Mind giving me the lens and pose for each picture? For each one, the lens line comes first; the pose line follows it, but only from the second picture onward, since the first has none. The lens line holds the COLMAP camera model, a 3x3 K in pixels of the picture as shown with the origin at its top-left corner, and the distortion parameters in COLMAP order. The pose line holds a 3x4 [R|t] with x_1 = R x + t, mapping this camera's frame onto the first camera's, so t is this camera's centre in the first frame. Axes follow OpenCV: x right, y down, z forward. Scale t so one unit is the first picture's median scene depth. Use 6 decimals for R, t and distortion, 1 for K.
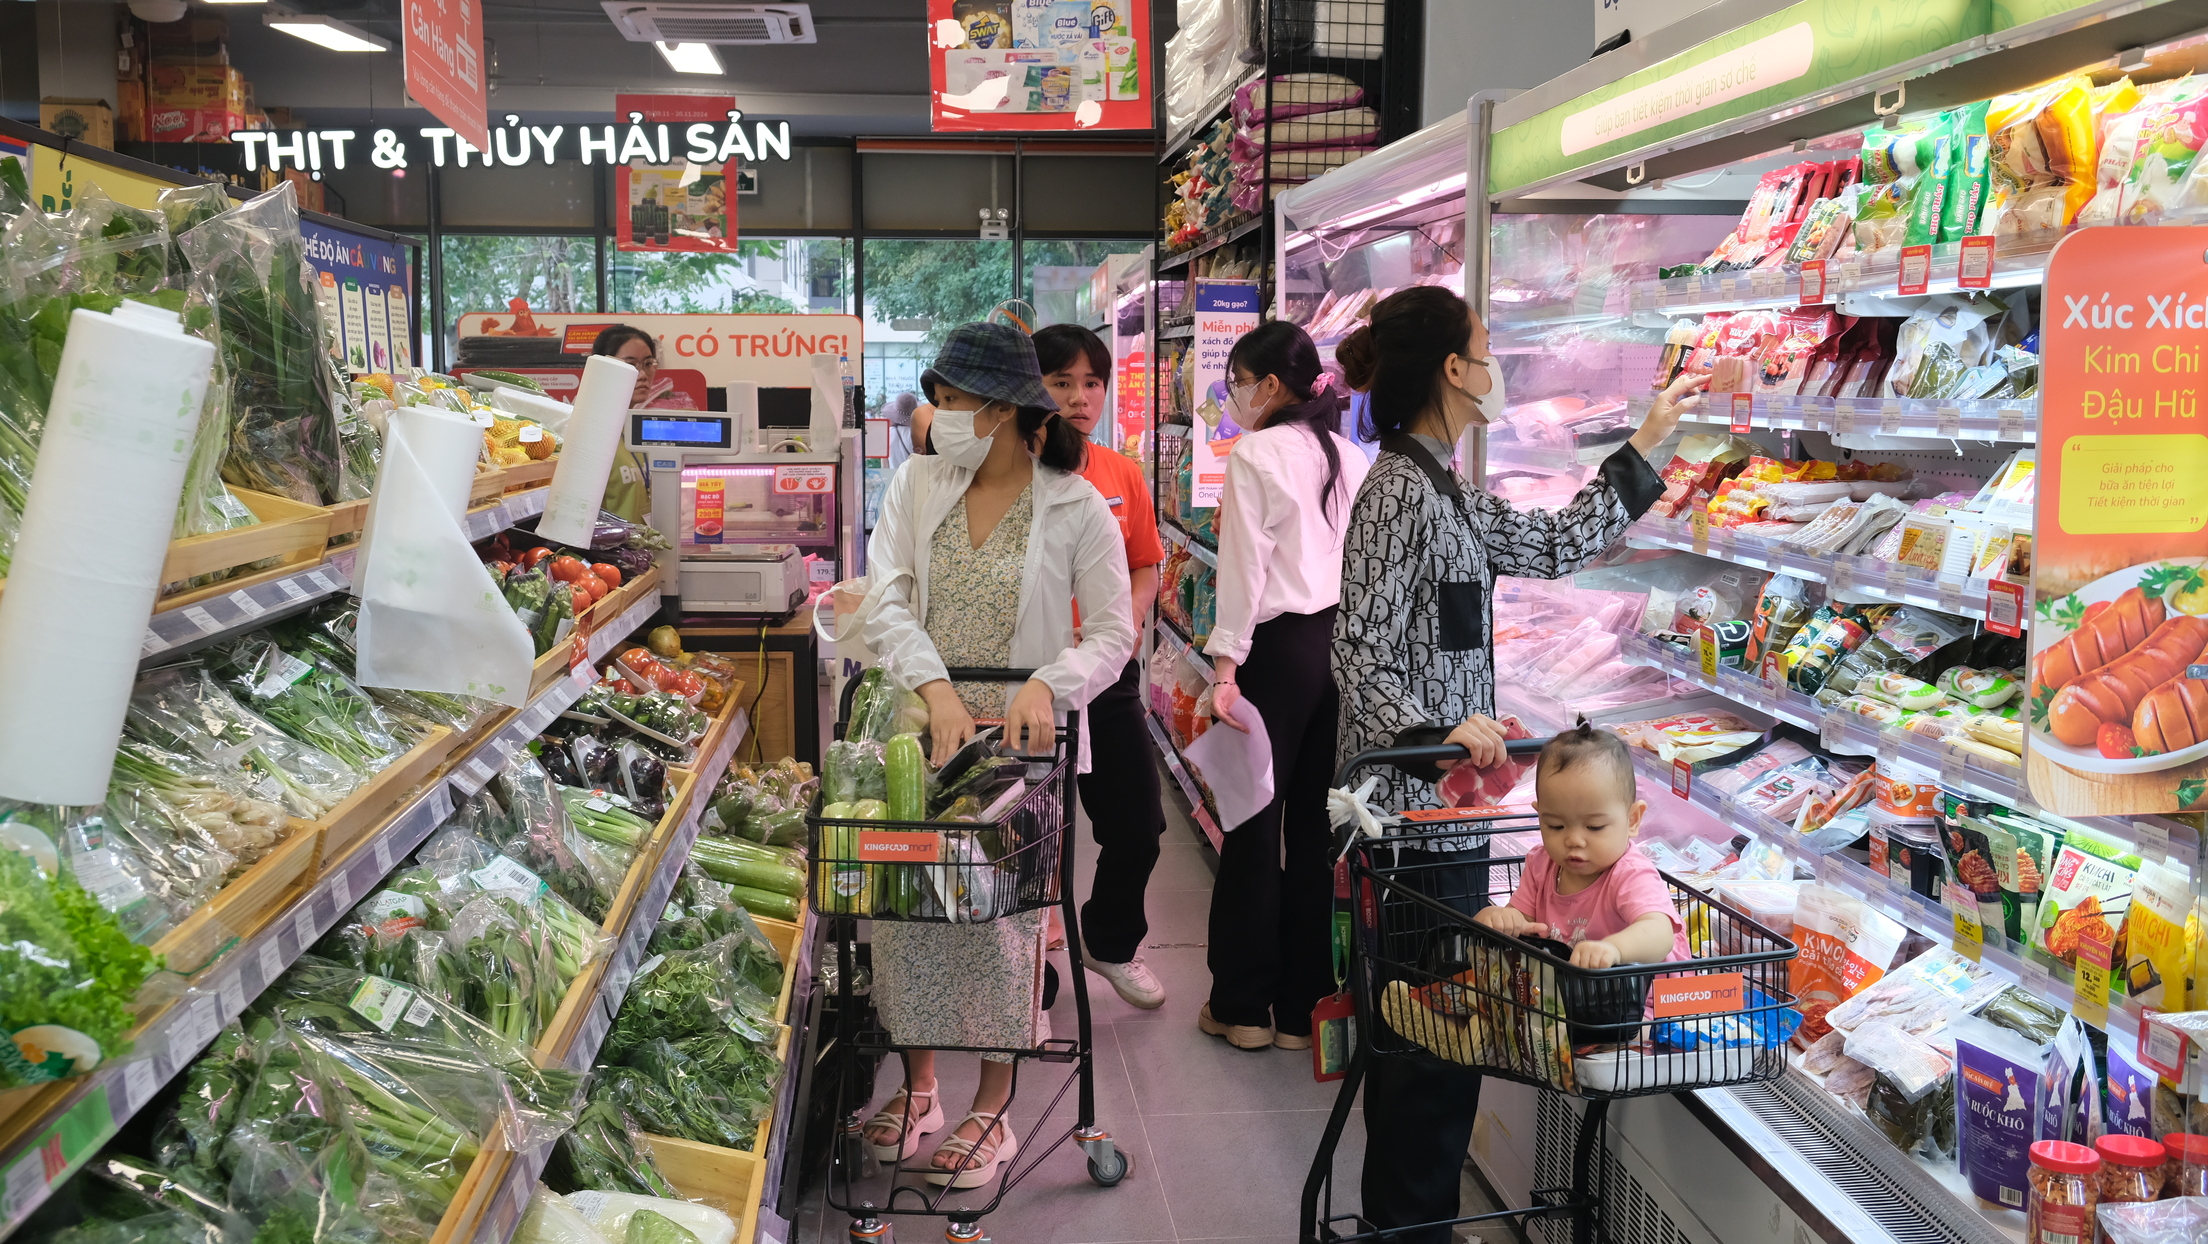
lens RADIAL K [[2063.7, 0, 1104.0], [0, 2063.7, 622.0], [0, 0, 1]] dist [-0.011940, -0.010085]
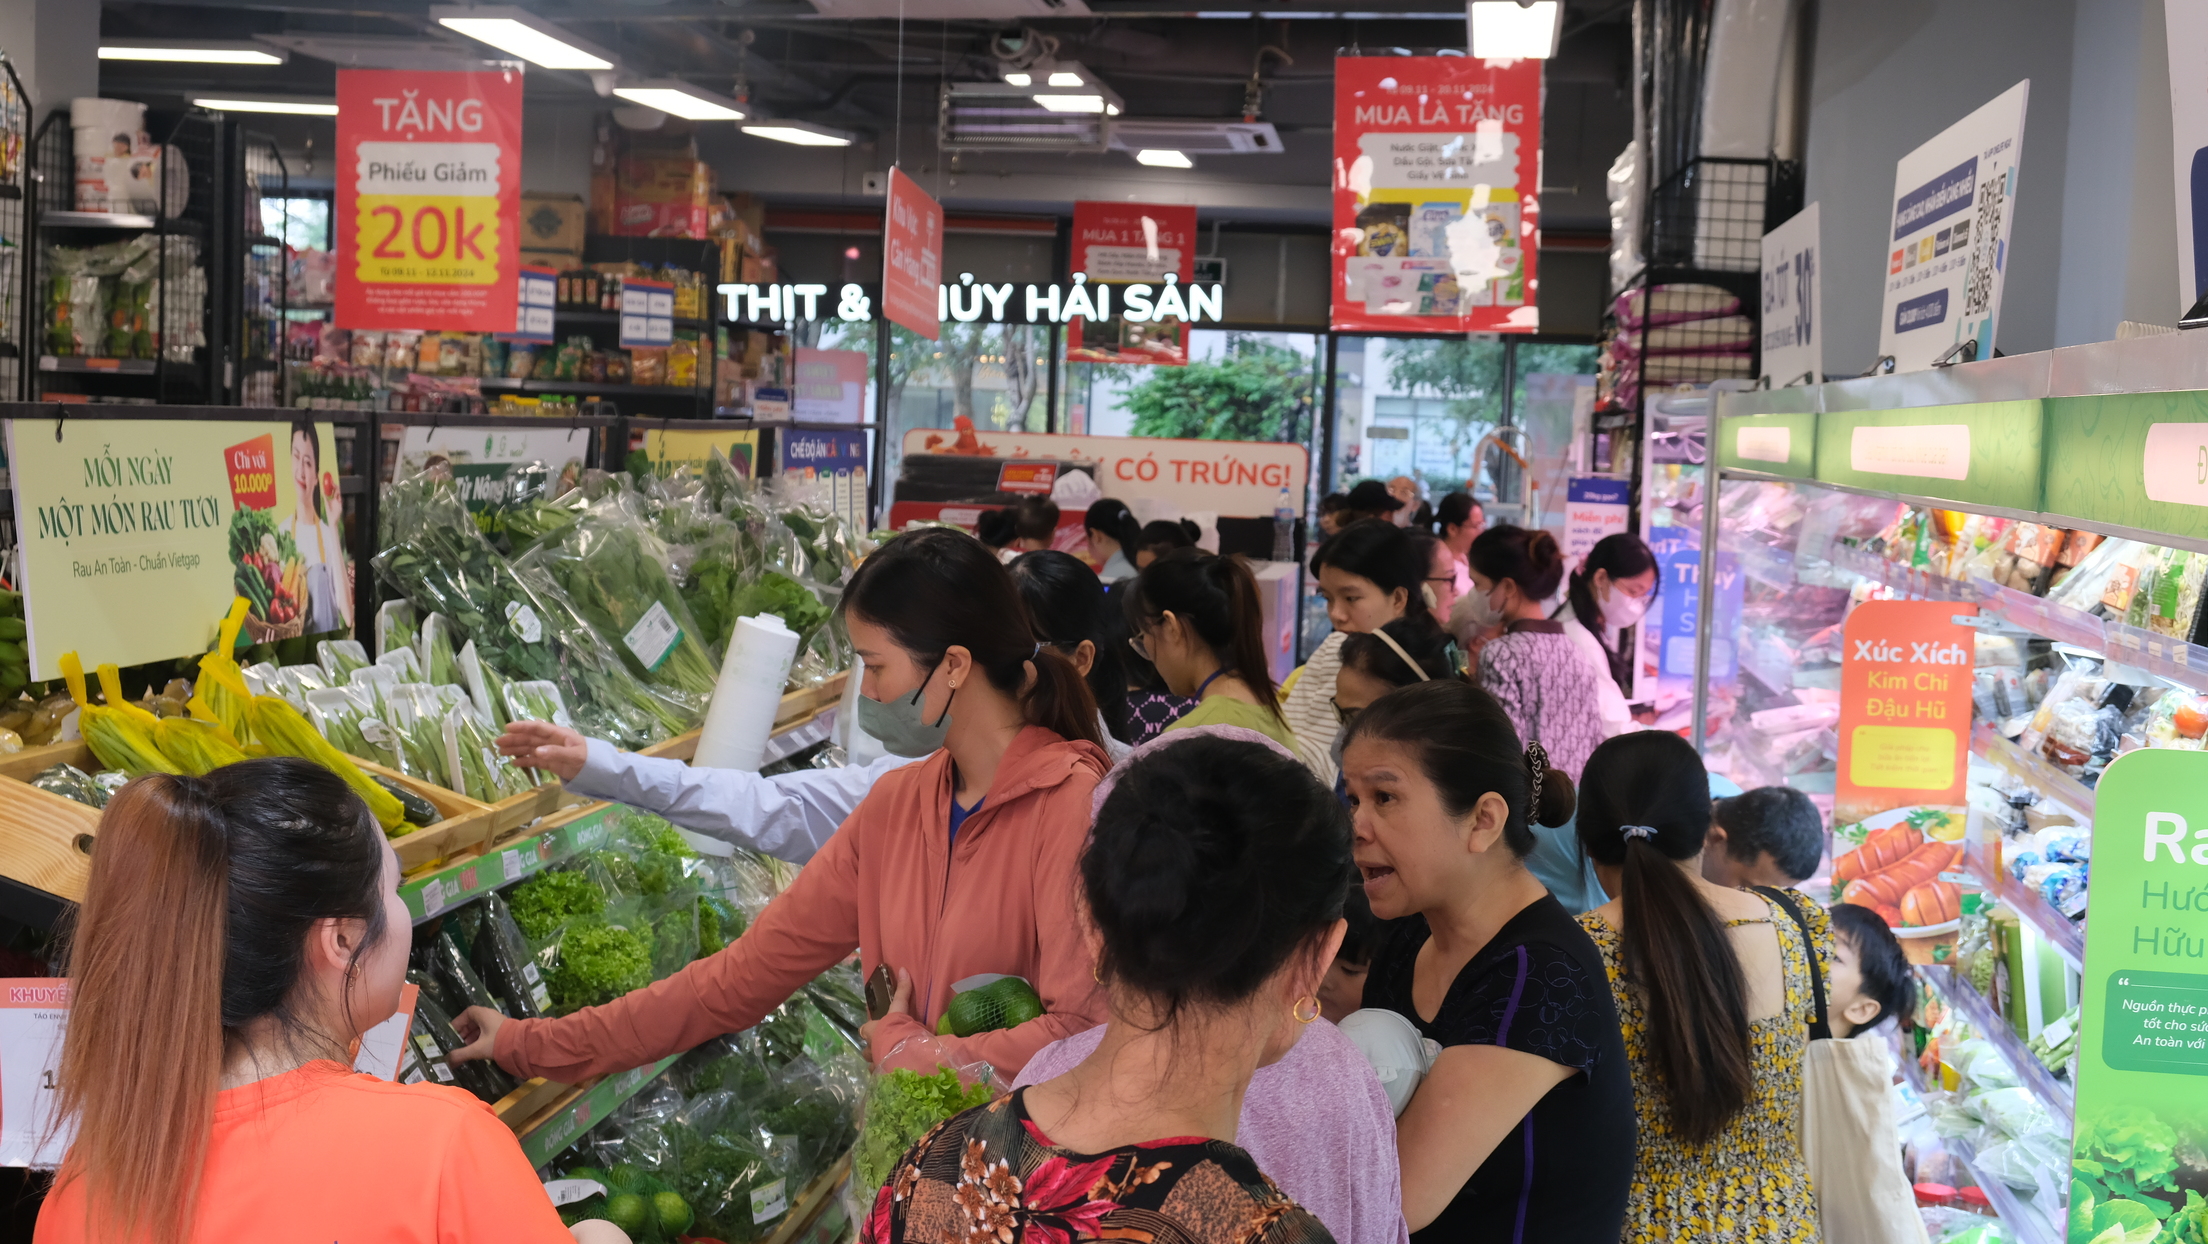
lens RADIAL K [[2738.7, 0, 1104.0], [0, 2738.7, 622.0], [0, 0, 1]] dist [-0.008458, -0.025767]
pose [[0.974153, 0.053386, -0.219491, 0.125446], [-0.063458, 0.997219, -0.039090, -0.017360], [0.216793, 0.052008, 0.974831, -0.435756]]
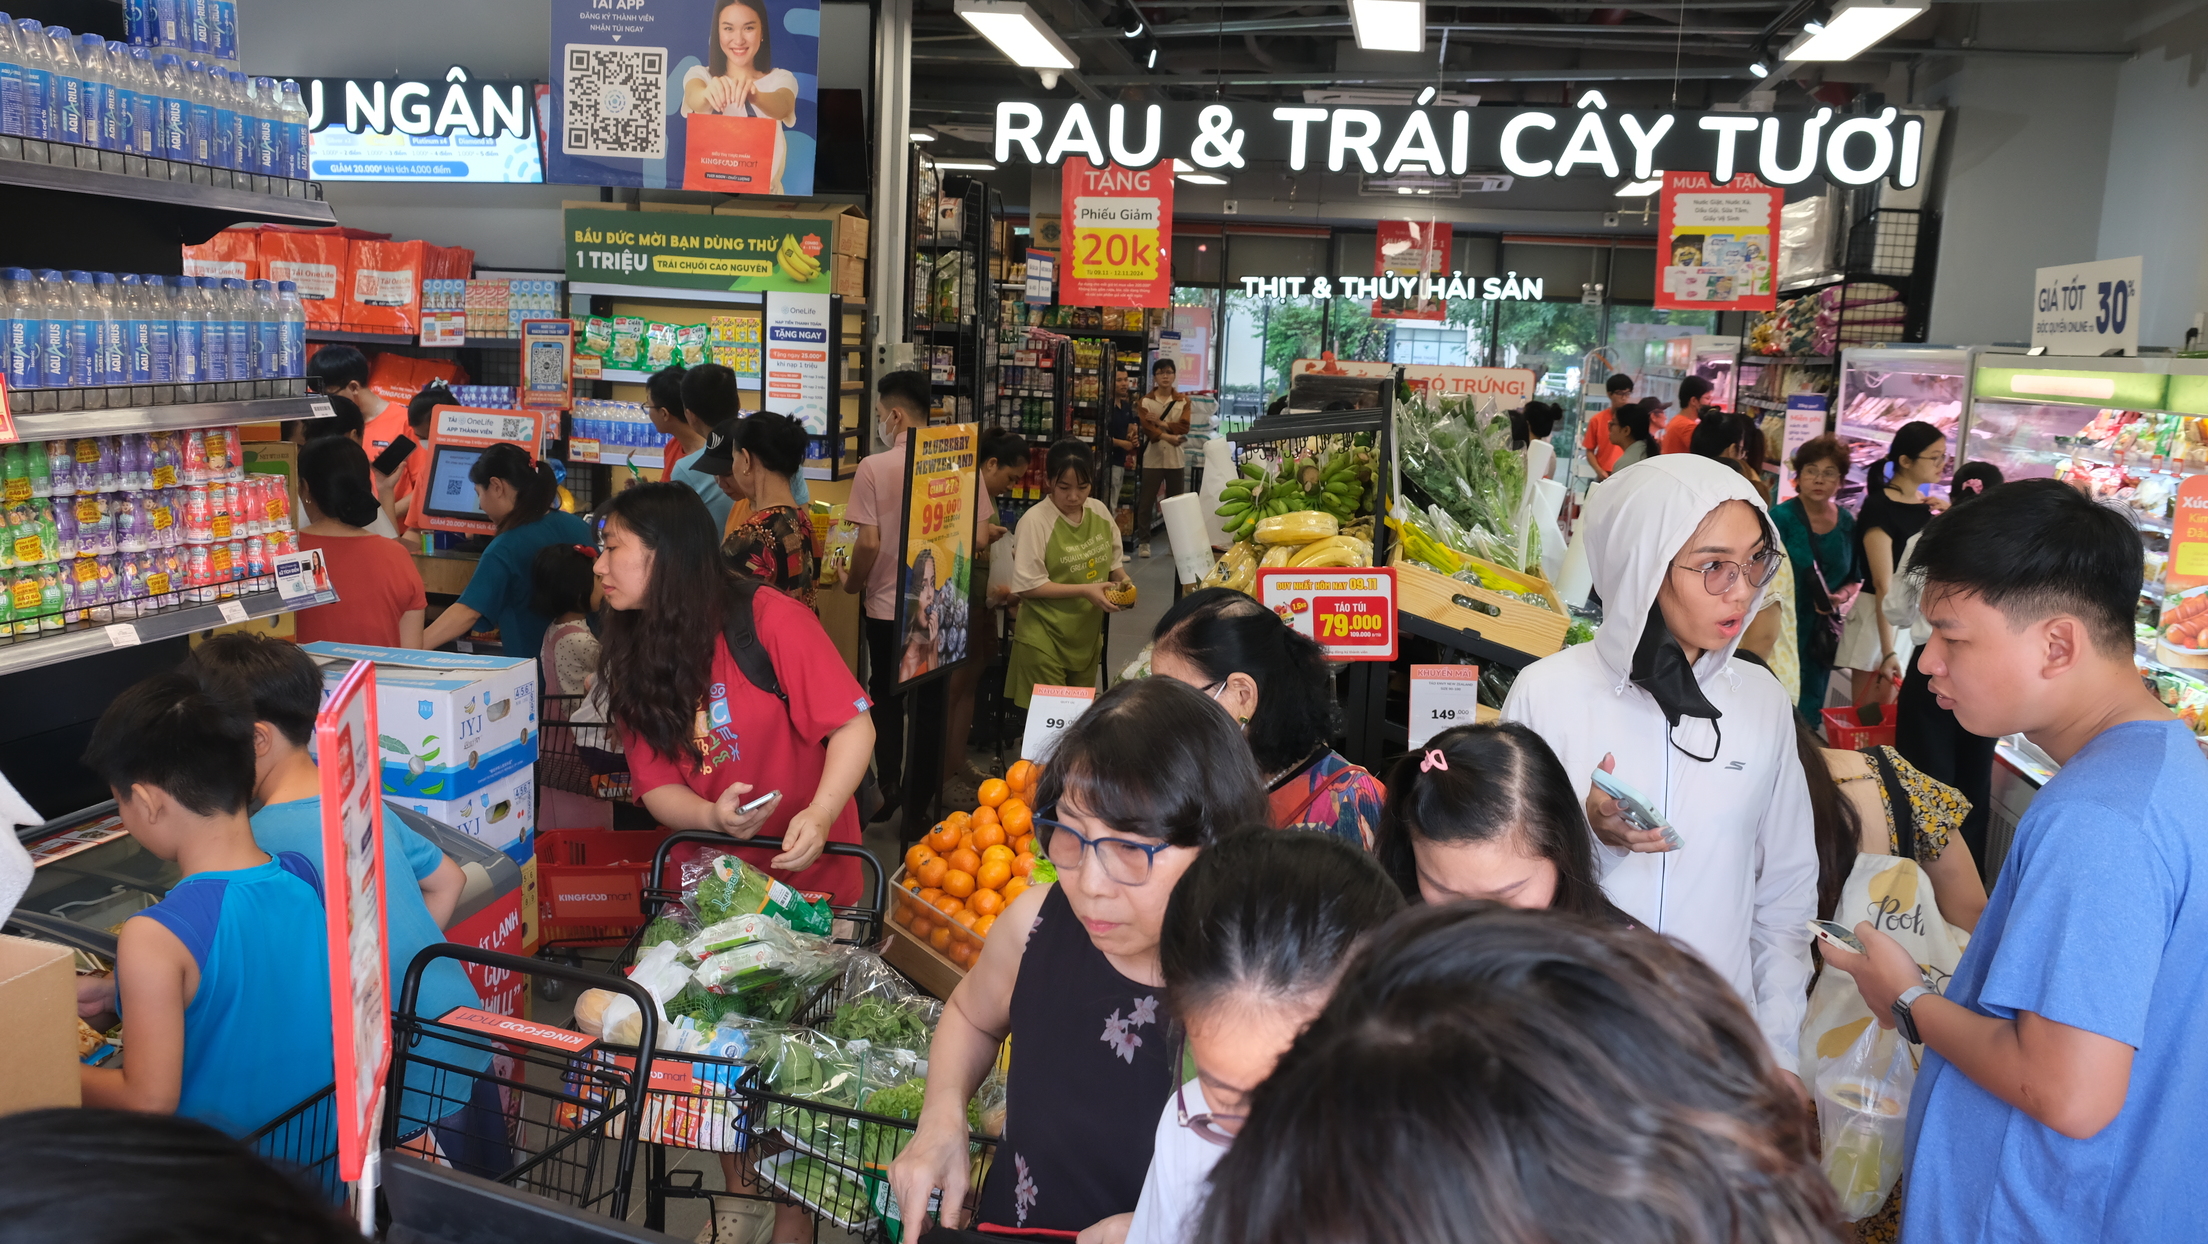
lens RADIAL K [[1715.6, 0, 1104.0], [0, 1715.6, 622.0], [0, 0, 1]] dist [-0.021565, 0.013336]
pose [[0.965245, 0.080067, -0.248778, -0.154658], [-0.068949, 0.996206, 0.053101, 0.001295], [0.252086, -0.034103, 0.967104, -0.655102]]
